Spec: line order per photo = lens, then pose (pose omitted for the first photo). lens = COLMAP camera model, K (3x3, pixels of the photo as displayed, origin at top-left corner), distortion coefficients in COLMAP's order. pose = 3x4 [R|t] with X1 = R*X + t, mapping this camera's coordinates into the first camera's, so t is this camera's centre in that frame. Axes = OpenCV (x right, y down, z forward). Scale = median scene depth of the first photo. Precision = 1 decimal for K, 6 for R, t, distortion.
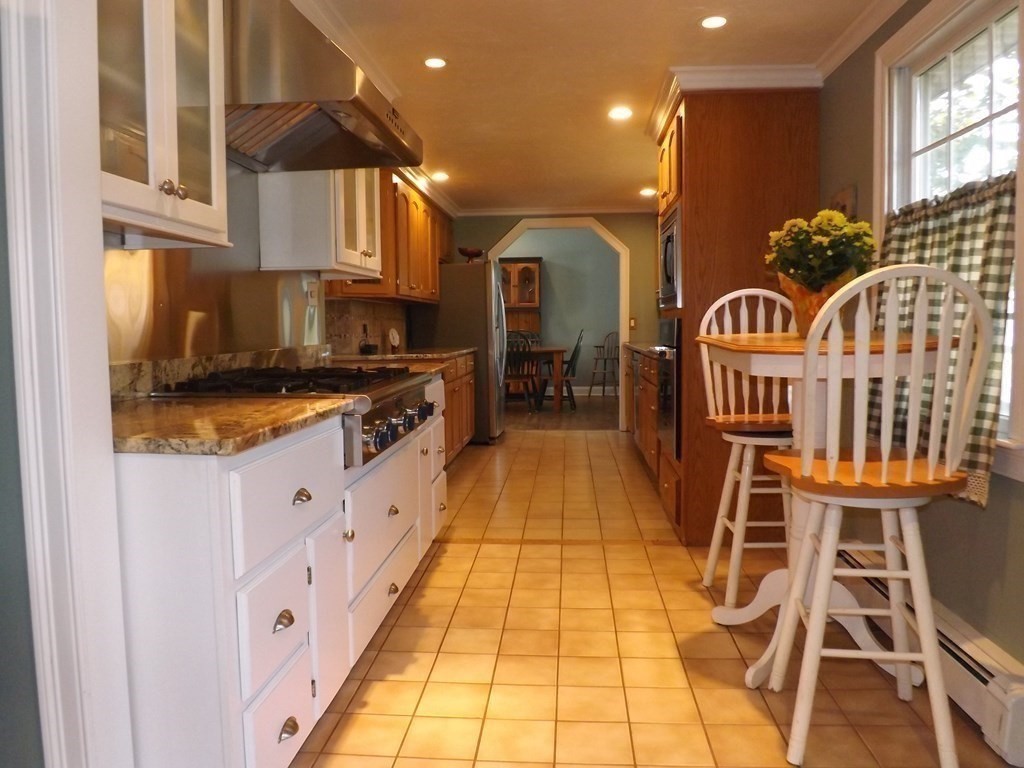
lens RADIAL K [[734.1, 0, 512.0], [0, 734.1, 384.0], [0, 0, 1]] dist [-0.061608, 0.002796]
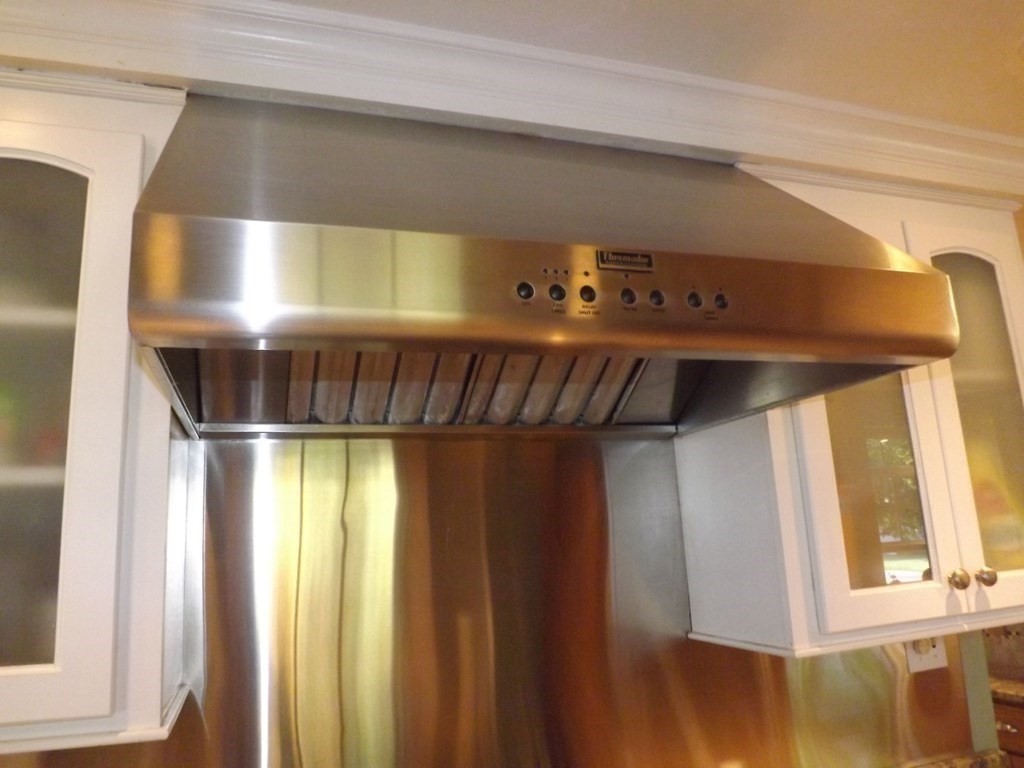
lens RADIAL K [[734.1, 0, 512.0], [0, 734.1, 384.0], [0, 0, 1]] dist [-0.061608, 0.002796]
pose [[0.400060, -0.198879, -0.894650, 0.063342], [-0.030828, 0.972699, -0.230015, -0.186188], [0.915971, 0.119600, 0.383006, 0.626583]]
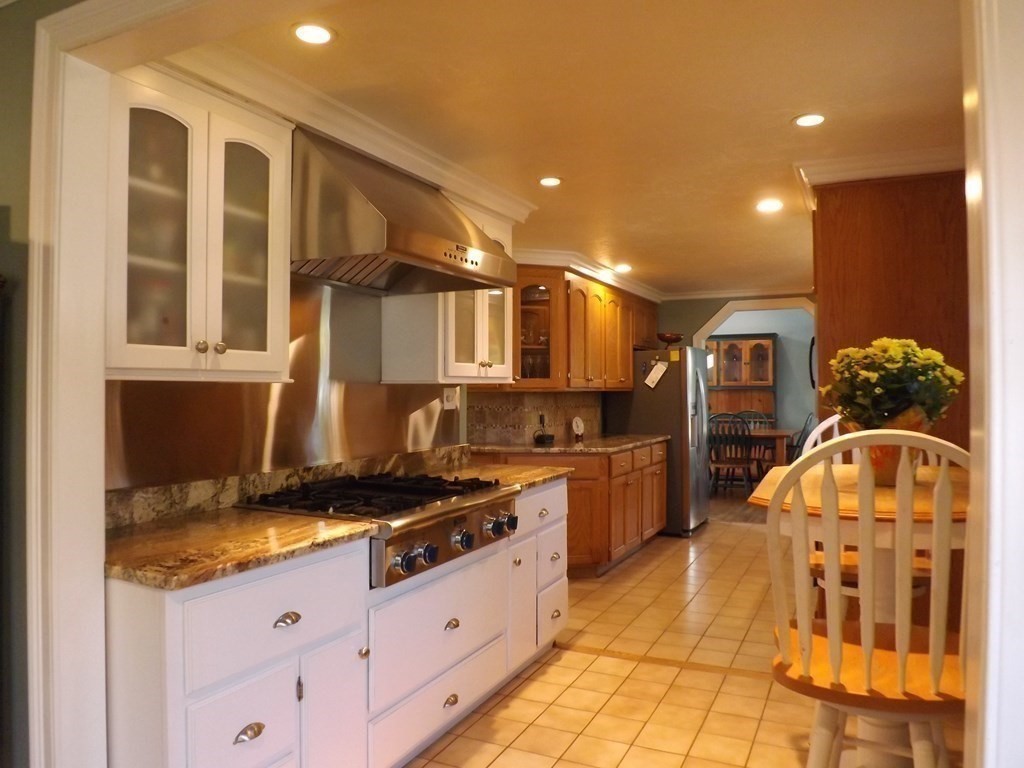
lens RADIAL K [[734.1, 0, 512.0], [0, 734.1, 384.0], [0, 0, 1]] dist [-0.061608, 0.002796]
pose [[0.931950, 0.007184, -0.362515, 0.223760], [-0.038780, 0.996044, -0.079957, -0.067182], [0.360506, 0.088574, 0.928542, 0.031402]]
